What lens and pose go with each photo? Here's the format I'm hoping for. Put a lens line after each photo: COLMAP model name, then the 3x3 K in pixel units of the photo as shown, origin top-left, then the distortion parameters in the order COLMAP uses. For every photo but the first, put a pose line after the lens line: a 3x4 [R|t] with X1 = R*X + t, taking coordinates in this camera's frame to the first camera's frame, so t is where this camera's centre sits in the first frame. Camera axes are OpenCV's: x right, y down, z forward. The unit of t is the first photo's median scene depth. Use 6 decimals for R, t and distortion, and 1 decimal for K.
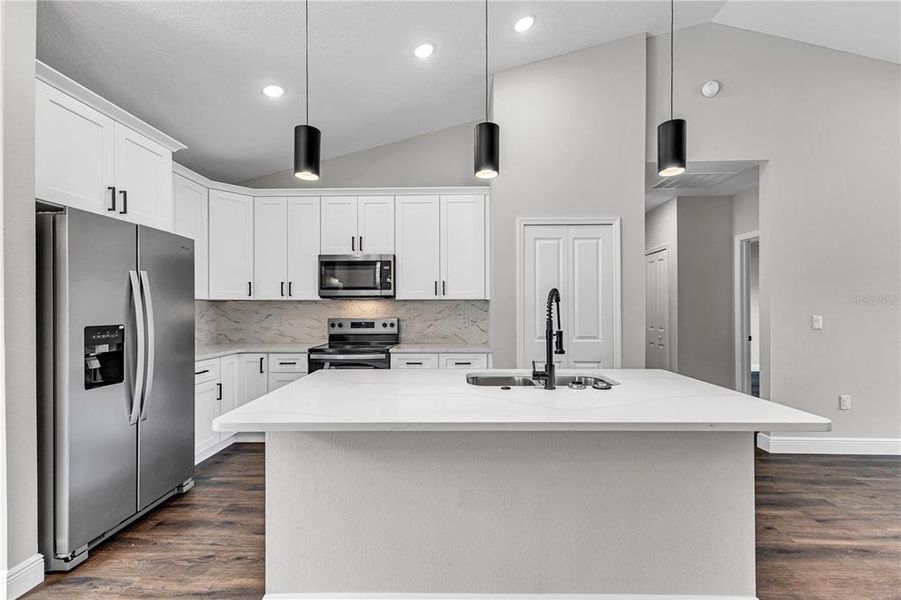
lens RADIAL K [[394.0, 0, 455.9], [0, 394.0, 306.2], [0, 0, 1]] dist [0.004295, -0.000539]
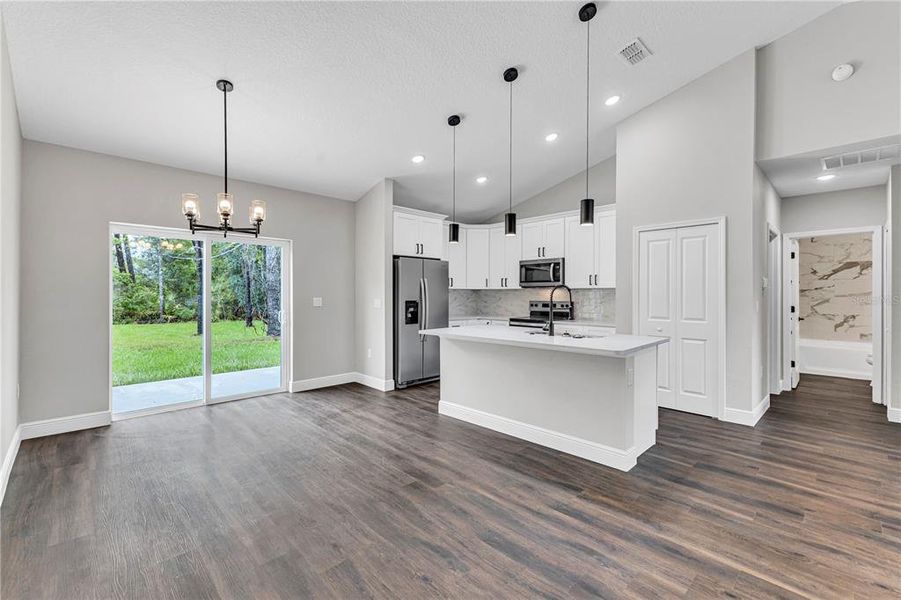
lens RADIAL K [[392.4, 0, 454.2], [0, 392.4, 295.6], [0, 0, 1]] dist [0.008214, -0.000290]
pose [[0.720893, 0.005827, -0.693021, 0.575170], [0.000097, 0.999964, 0.008509, -0.002658], [0.693046, -0.006202, 0.720867, -0.344538]]
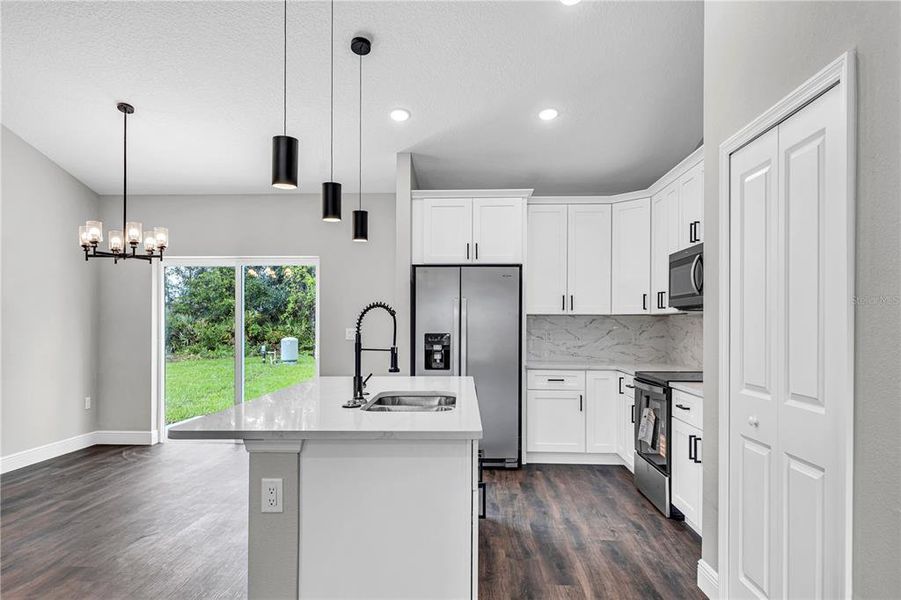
lens RADIAL K [[576.8, 0, 451.8], [0, 576.8, 323.7], [0, 0, 1]] dist [-0.003765, -0.001918]
pose [[-0.017940, 0.000119, -0.999839, 0.808470], [0.002694, 0.999996, 0.000070, 0.004790], [0.999835, -0.002692, -0.017940, 0.593287]]
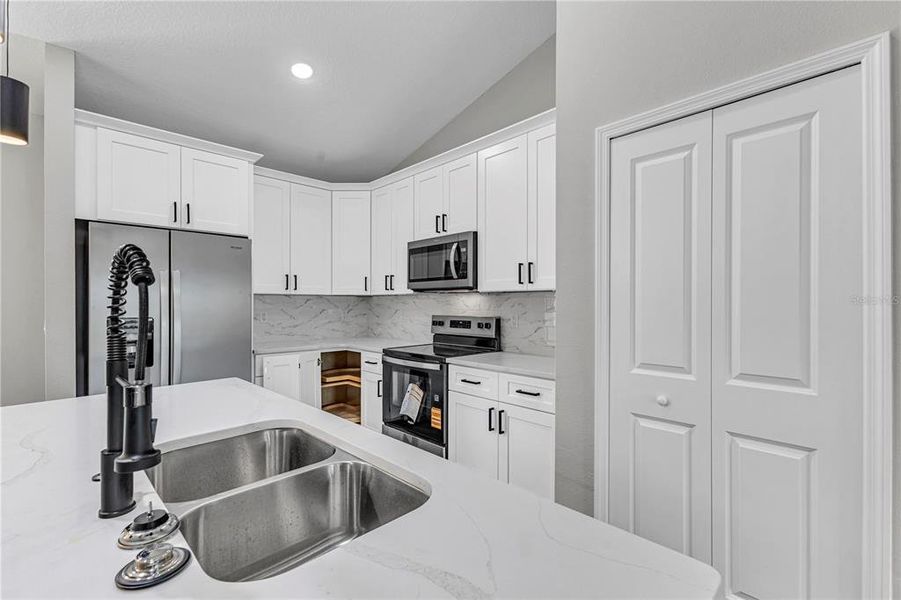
lens RADIAL K [[394.0, 0, 455.9], [0, 394.0, 306.2], [0, 0, 1]] dist [0.004295, -0.000539]
pose [[0.716957, 0.006398, -0.697088, 0.344866], [0.001416, 0.999942, 0.010634, 0.002394], [0.697116, -0.008611, 0.716907, 0.446866]]
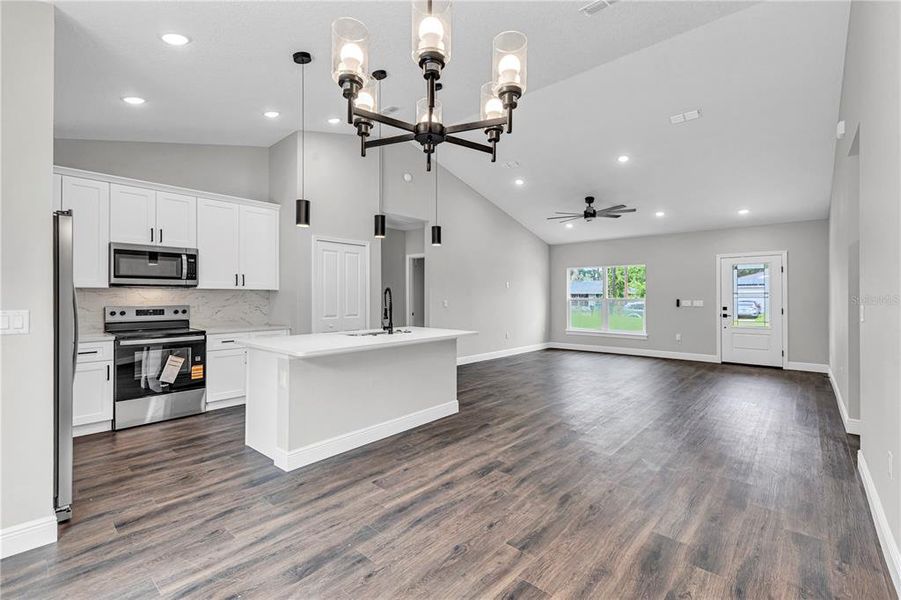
lens RADIAL K [[392.4, 0, 454.2], [0, 392.4, 295.6], [0, 0, 1]] dist [0.008214, -0.000290]
pose [[0.642373, 0.003996, 0.766382, -0.560234], [-0.005575, 0.999984, -0.000541, -0.000453], [-0.766372, -0.003925, 0.642385, -0.306269]]
